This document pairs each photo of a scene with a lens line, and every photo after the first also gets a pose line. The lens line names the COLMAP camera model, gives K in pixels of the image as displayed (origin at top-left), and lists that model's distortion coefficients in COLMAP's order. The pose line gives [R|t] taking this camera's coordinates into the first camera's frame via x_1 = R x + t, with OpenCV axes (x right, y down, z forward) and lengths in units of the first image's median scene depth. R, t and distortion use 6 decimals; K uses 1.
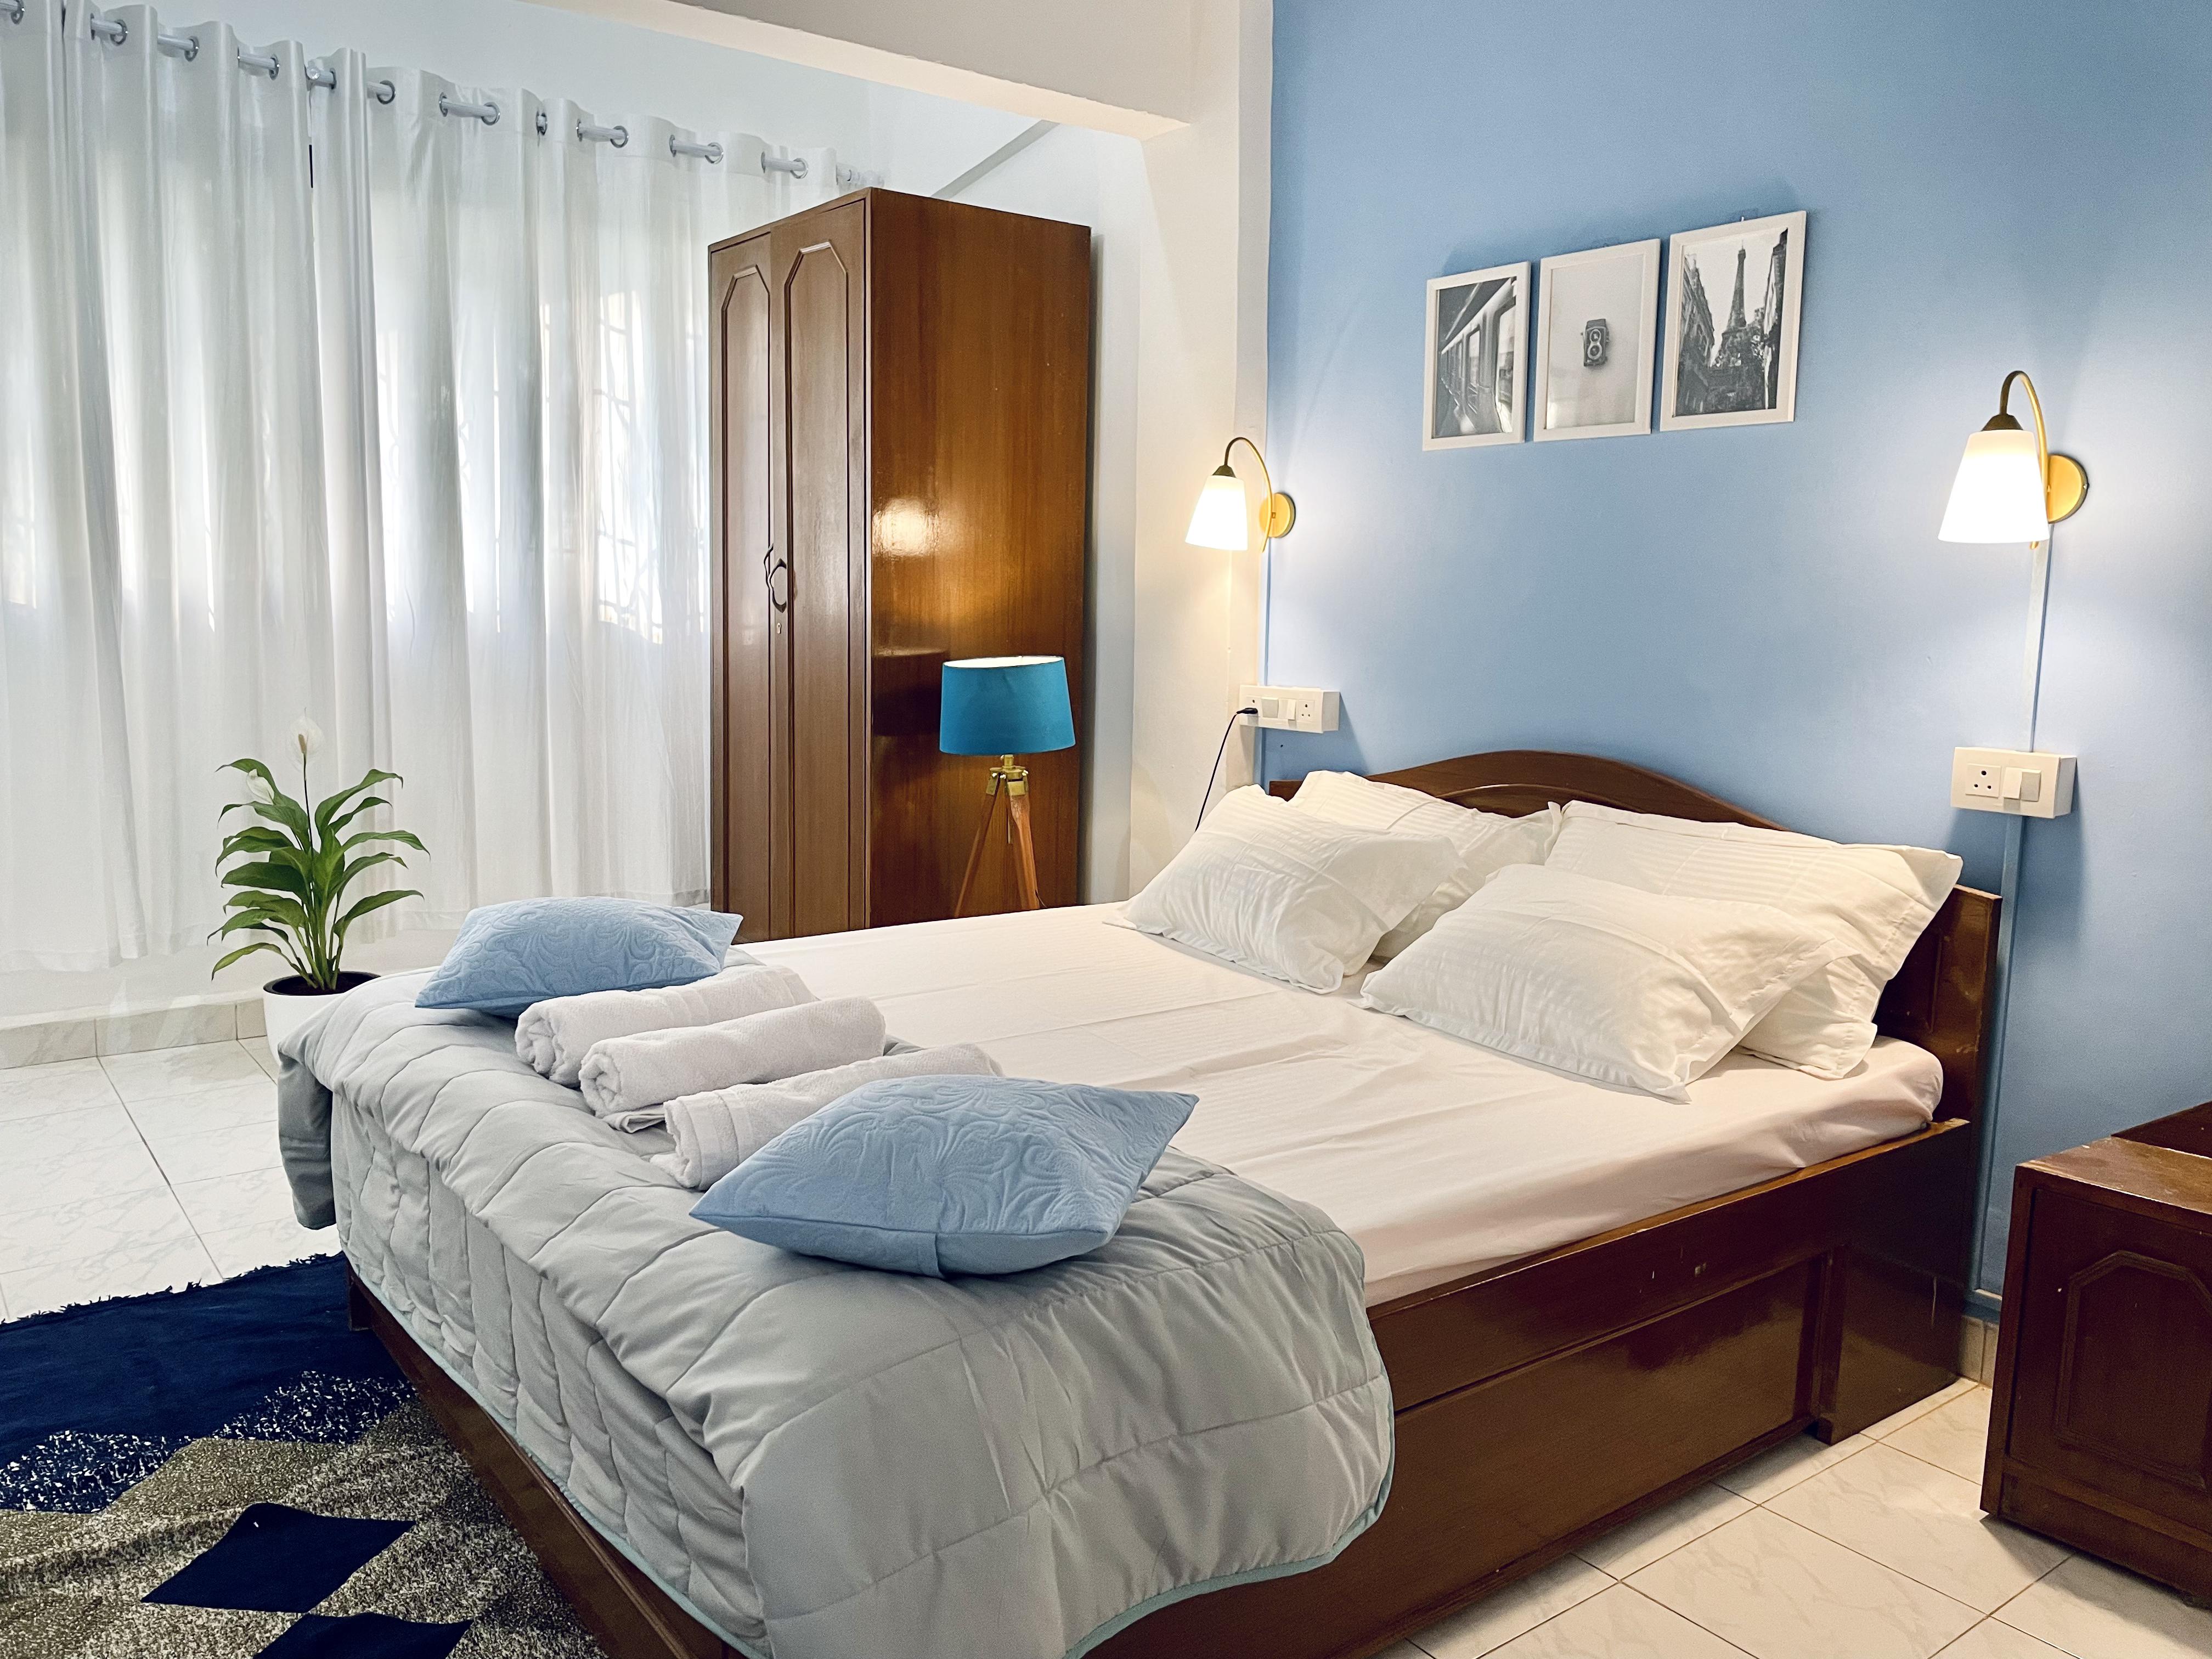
lens RADIAL K [[1660.7, 0, 1117.9], [0, 1660.7, 815.9], [0, 0, 1]] dist [0.050122, -0.066232]
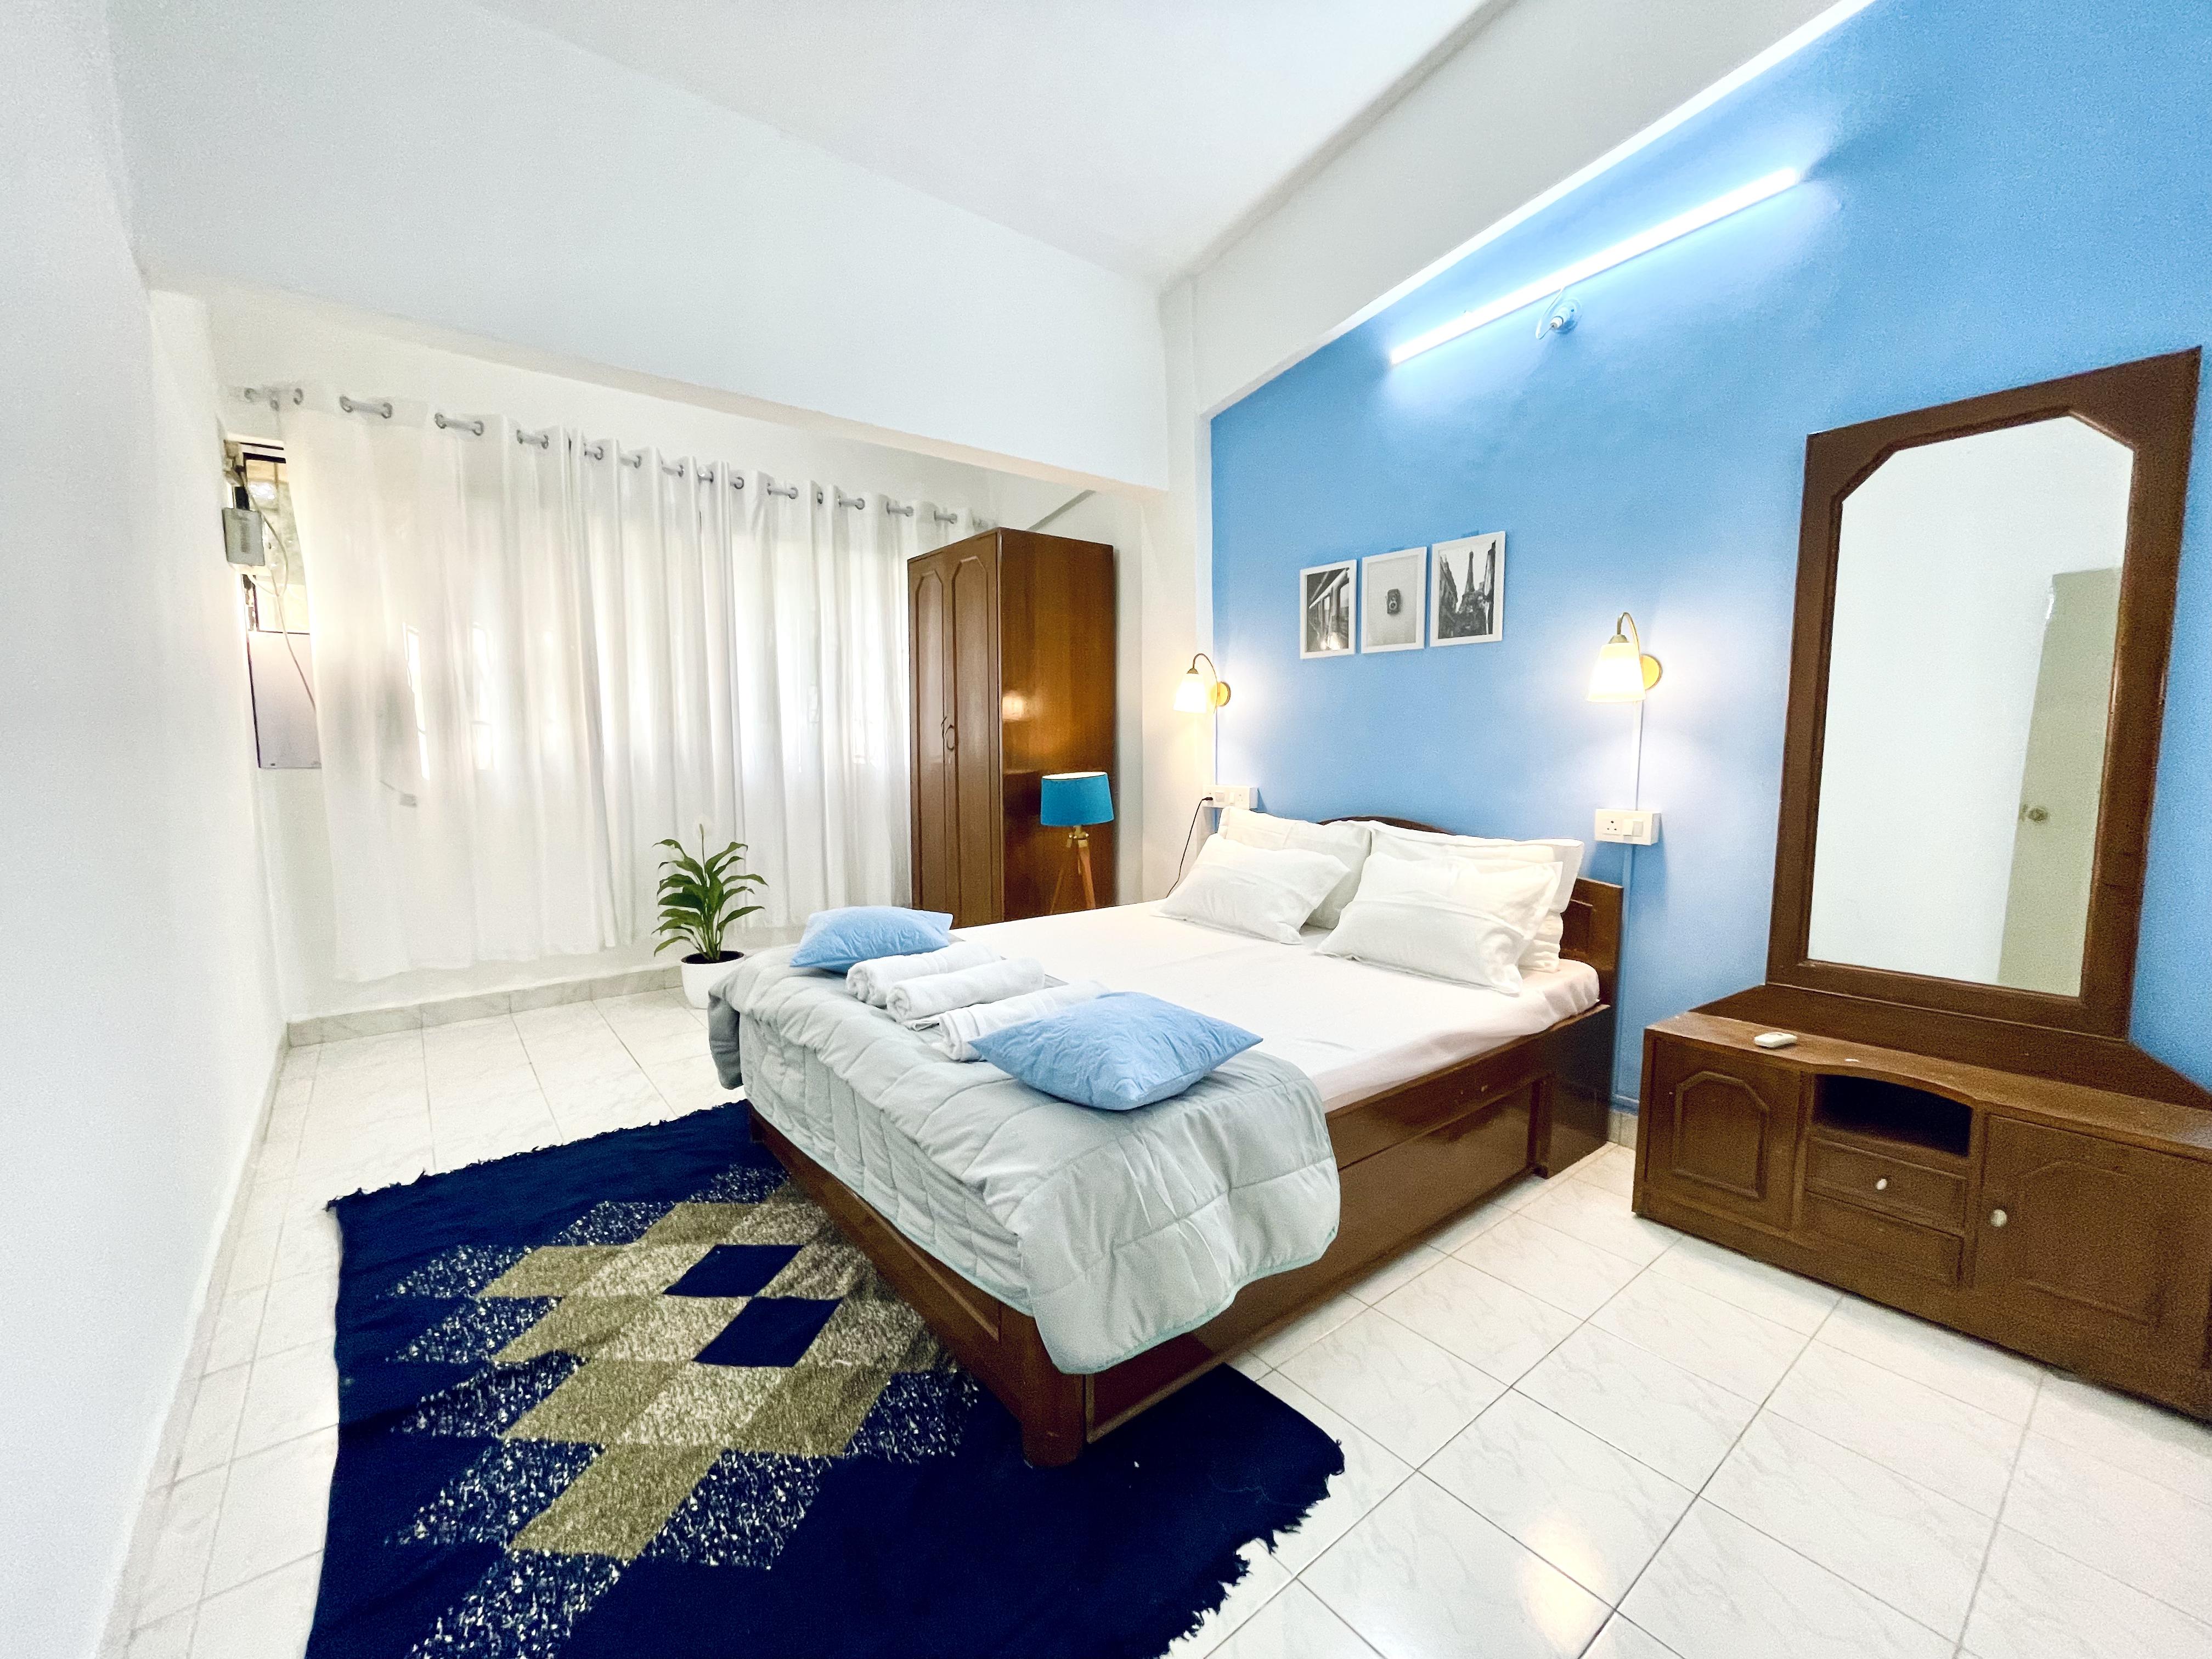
lens RADIAL K [[898.6, 0, 1113.7], [0, 898.6, 832.3], [0, 0, 1]] dist [-0.003046, -0.000027]
pose [[0.999552, -0.023843, 0.018102, -0.060488], [0.024371, 0.999267, -0.029524, 0.002190], [-0.017384, 0.029952, 0.999400, -0.008719]]
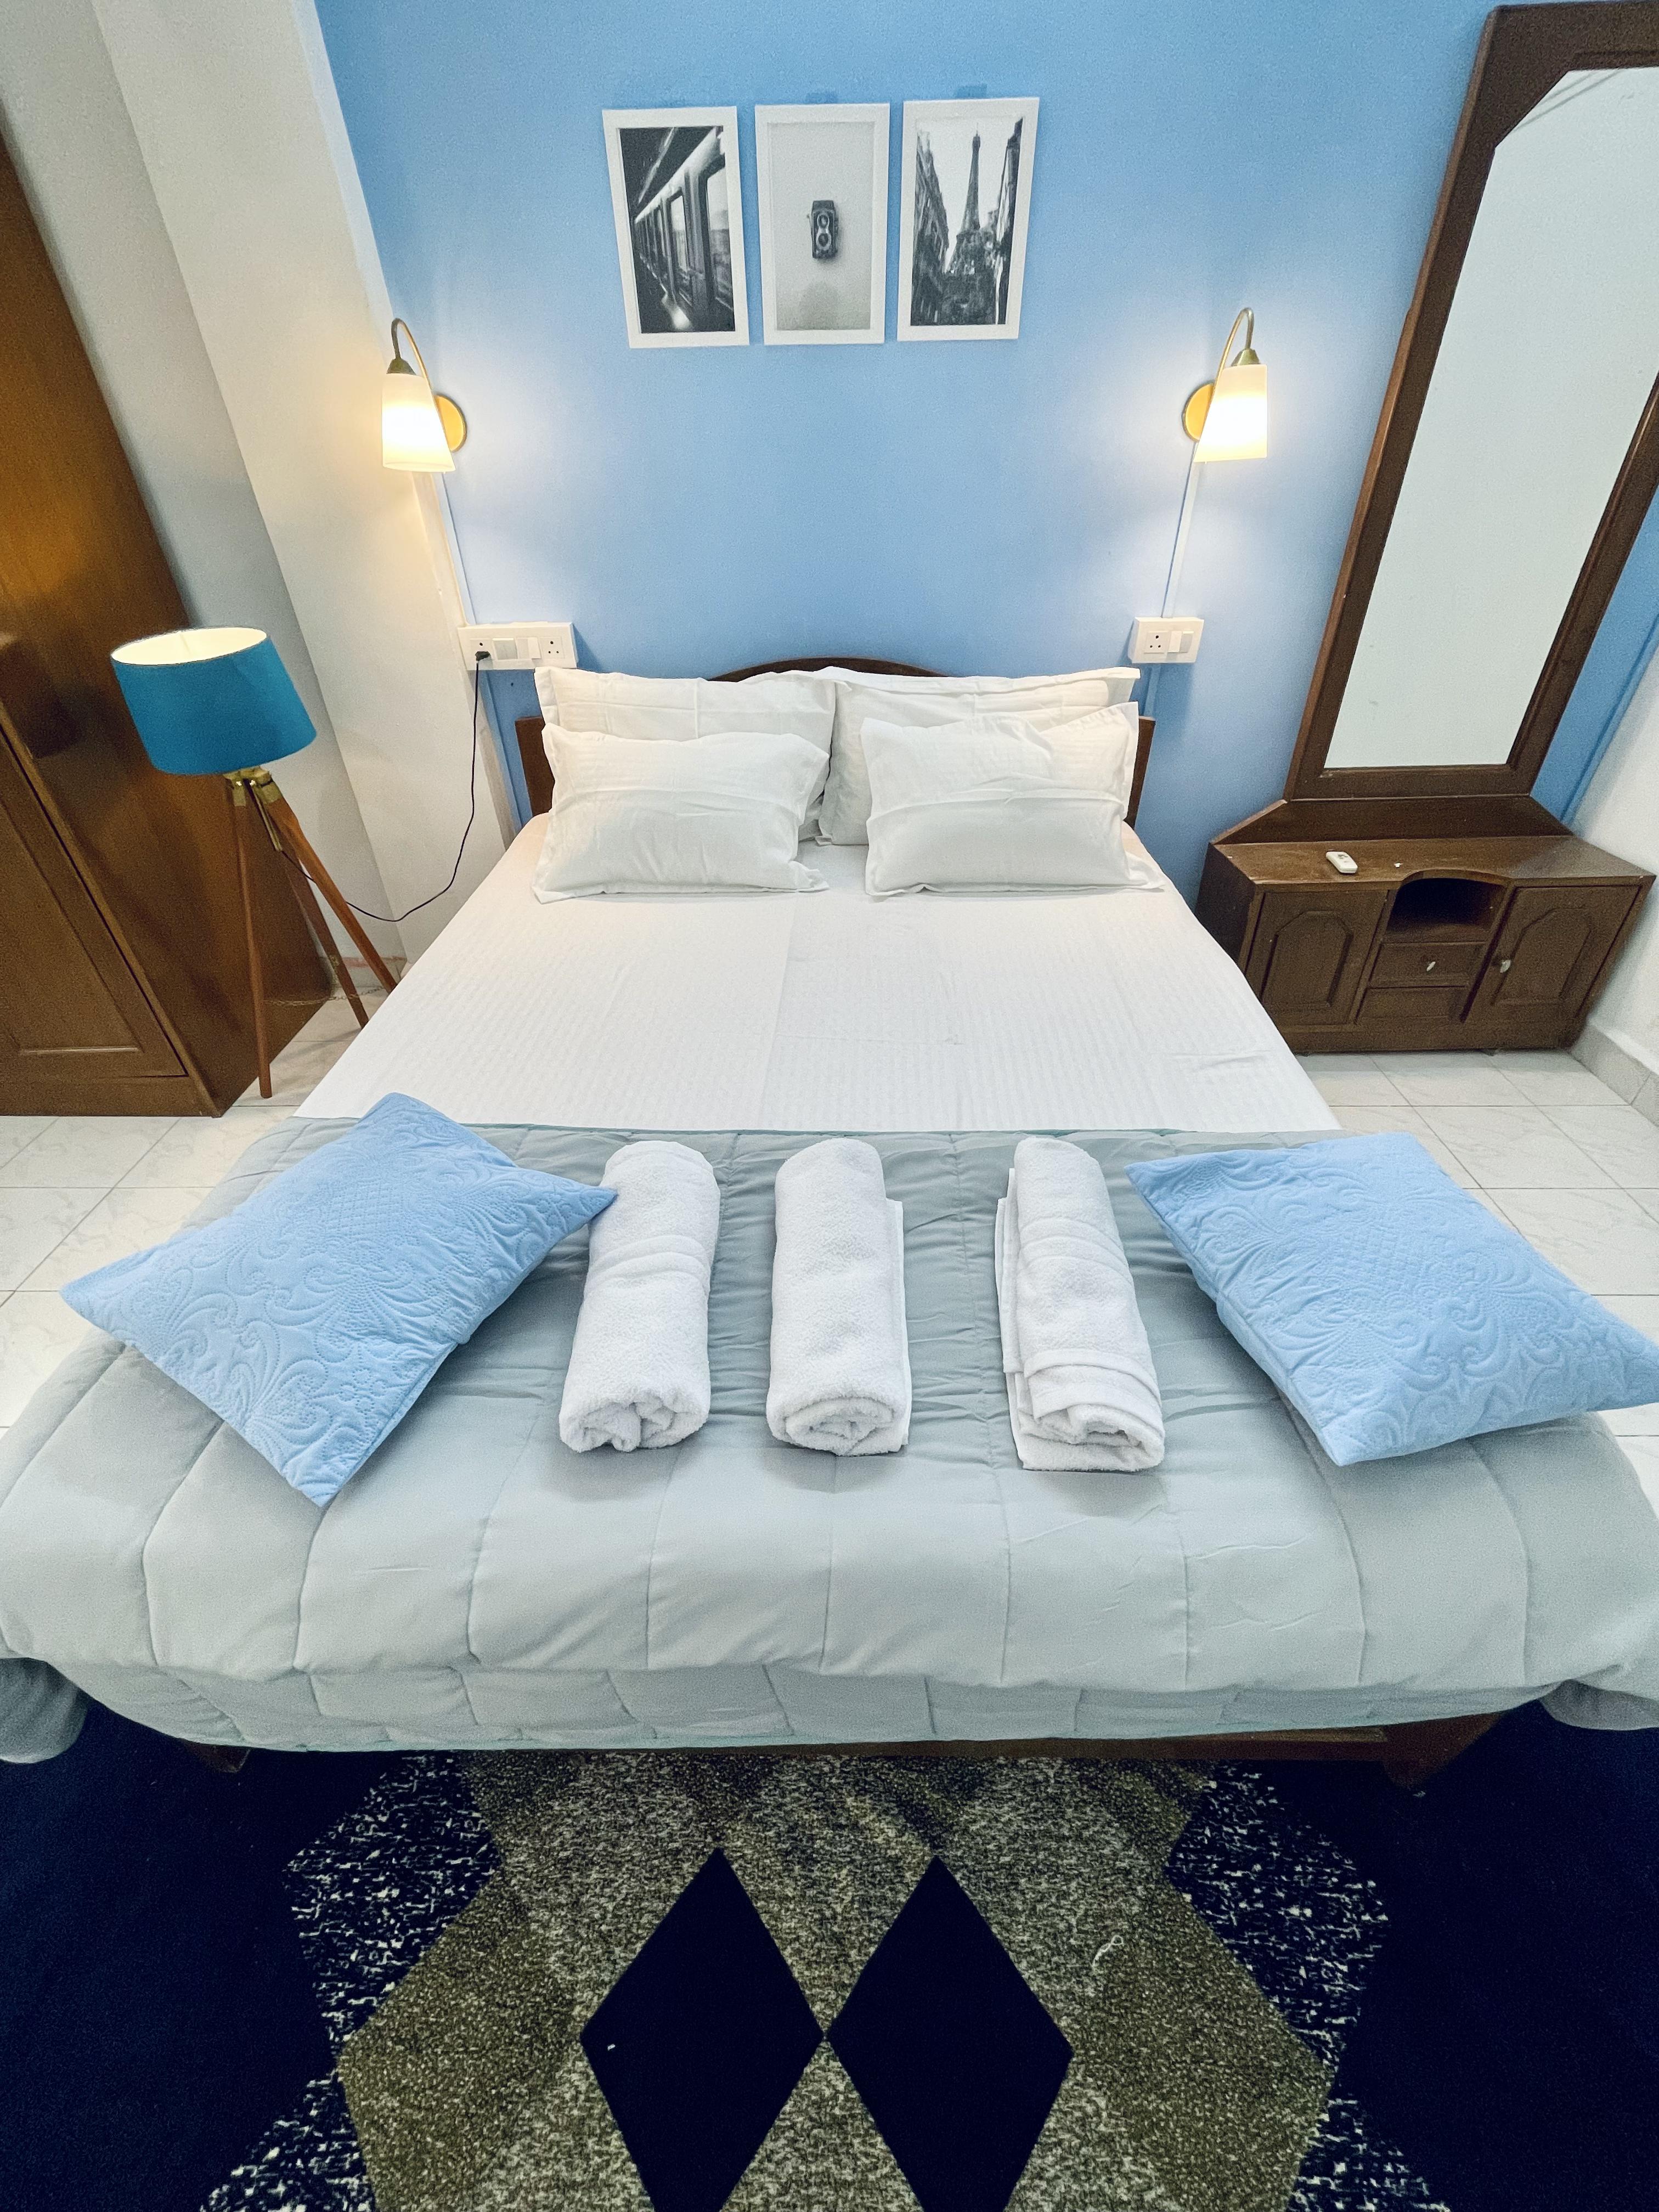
lens RADIAL K [[898.6, 0, 833.1], [0, 898.6, 1101.8], [0, 0, 1]] dist [-0.003046, -0.000027]
pose [[0.620806, -0.491827, 0.610497, -0.348522], [0.130432, 0.832675, 0.538182, -0.135403], [-0.773038, -0.254478, 0.581080, 0.556366]]
